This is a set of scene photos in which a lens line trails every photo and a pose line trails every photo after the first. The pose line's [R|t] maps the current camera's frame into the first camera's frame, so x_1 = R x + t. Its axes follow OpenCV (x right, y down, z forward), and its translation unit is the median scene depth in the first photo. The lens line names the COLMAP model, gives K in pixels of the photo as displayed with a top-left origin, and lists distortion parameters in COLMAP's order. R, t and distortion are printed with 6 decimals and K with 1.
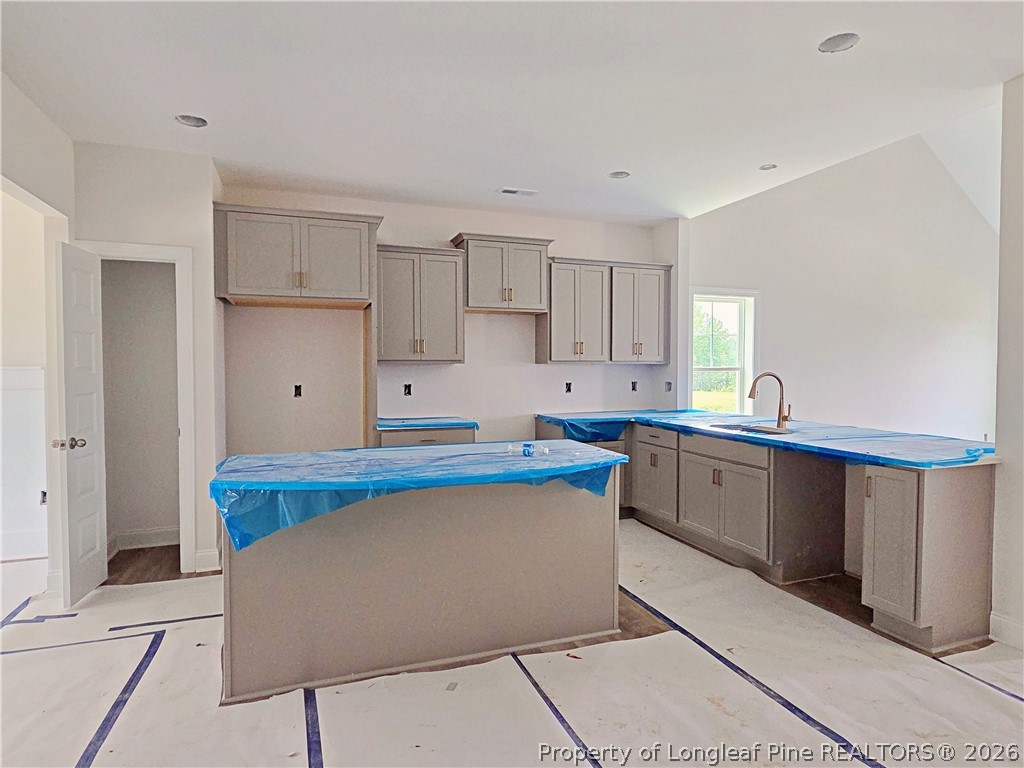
lens RADIAL K [[574.3, 0, 511.4], [0, 574.3, 383.4], [0, 0, 1]] dist [0.000103, -0.001332]
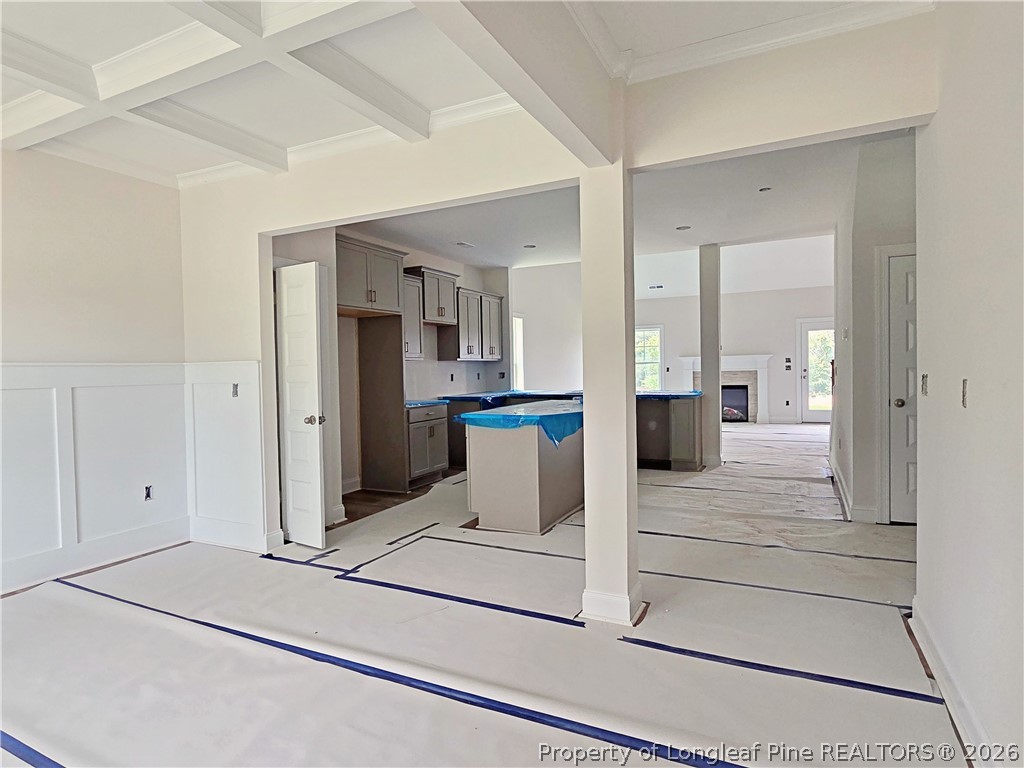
lens RADIAL K [[574.3, 0, 503.9], [0, 574.3, 383.4], [0, 0, 1]] dist [0.000103, -0.001332]
pose [[0.730250, -0.032747, 0.682395, -0.893963], [0.041414, 0.999135, 0.003628, 0.024871], [-0.681924, 0.025611, 0.730974, -0.145073]]
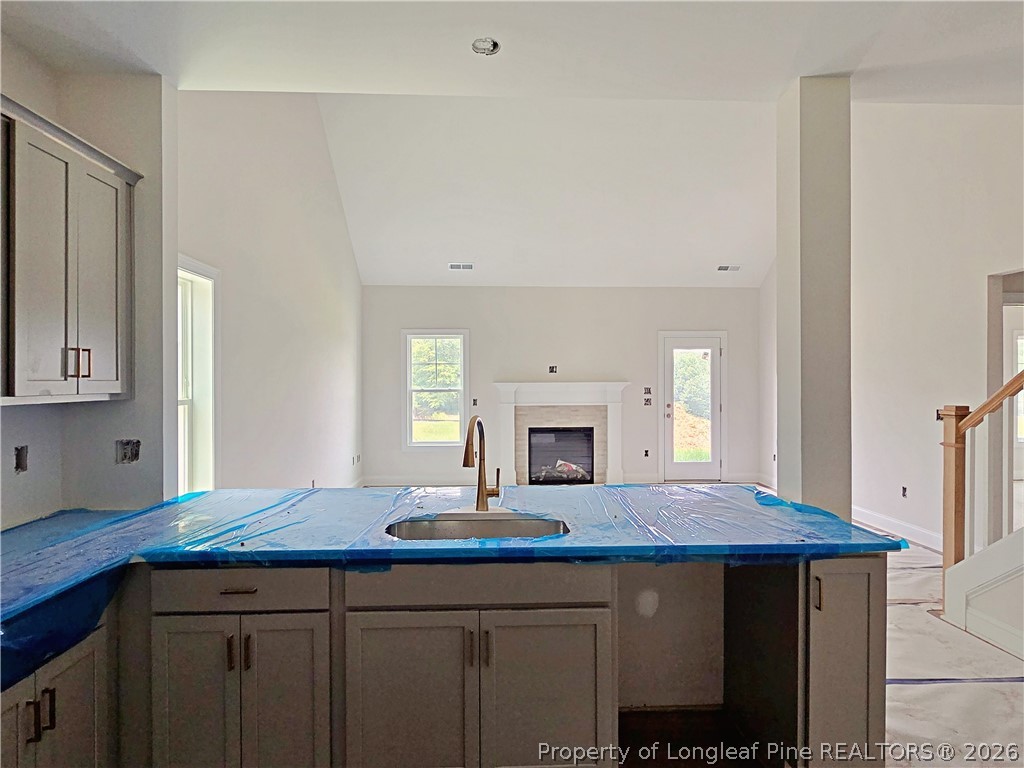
lens RADIAL K [[574.3, 0, 507.6], [0, 574.3, 383.6], [0, 0, 1]] dist [0.000103, -0.001332]
pose [[0.307869, -0.004270, 0.951419, -0.061602], [0.032780, 0.999444, -0.006122, -0.038762], [-0.950864, 0.033072, 0.307838, 0.684260]]
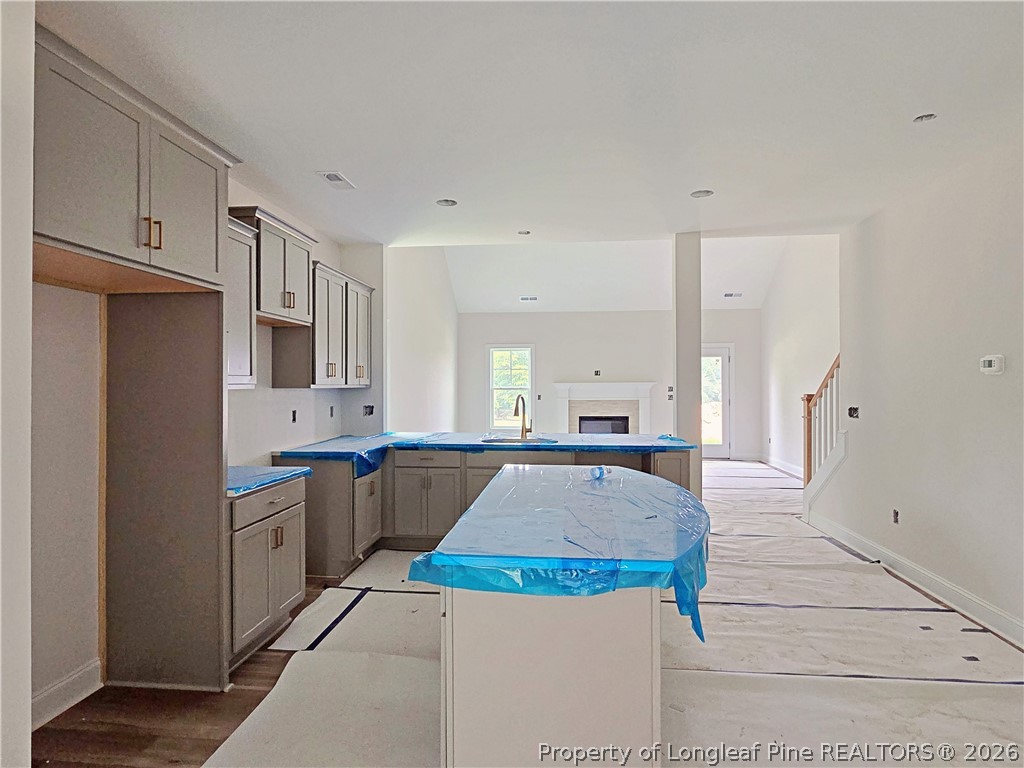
lens RADIAL K [[574.3, 0, 507.0], [0, 574.3, 379.9], [0, 0, 1]] dist [0.000103, -0.001332]
pose [[0.440228, 0.006334, 0.897864, -0.588964], [0.031318, 0.999258, -0.022405, -0.019812], [-0.897340, 0.037982, 0.439703, 0.407706]]
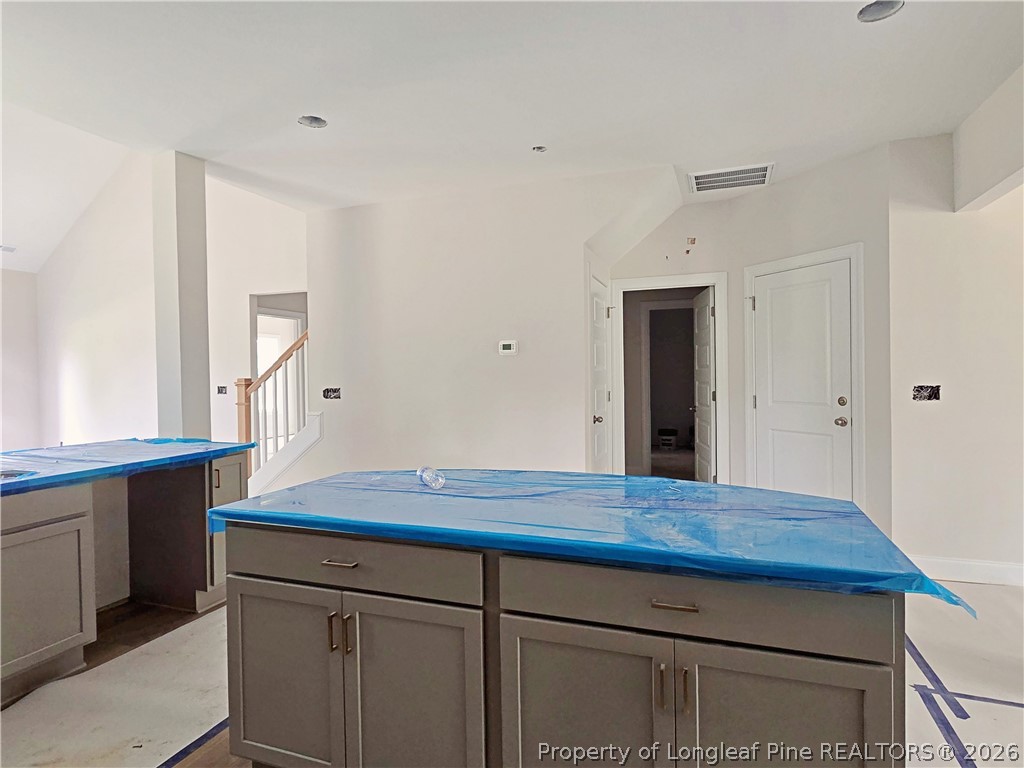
lens RADIAL K [[574.3, 0, 517.5], [0, 574.3, 377.4], [0, 0, 1]] dist [0.000103, -0.001332]
pose [[-0.773136, 0.004305, 0.634226, -0.315007], [0.034385, 0.998791, 0.035137, -0.019486], [-0.633308, 0.048973, -0.772349, 0.895439]]
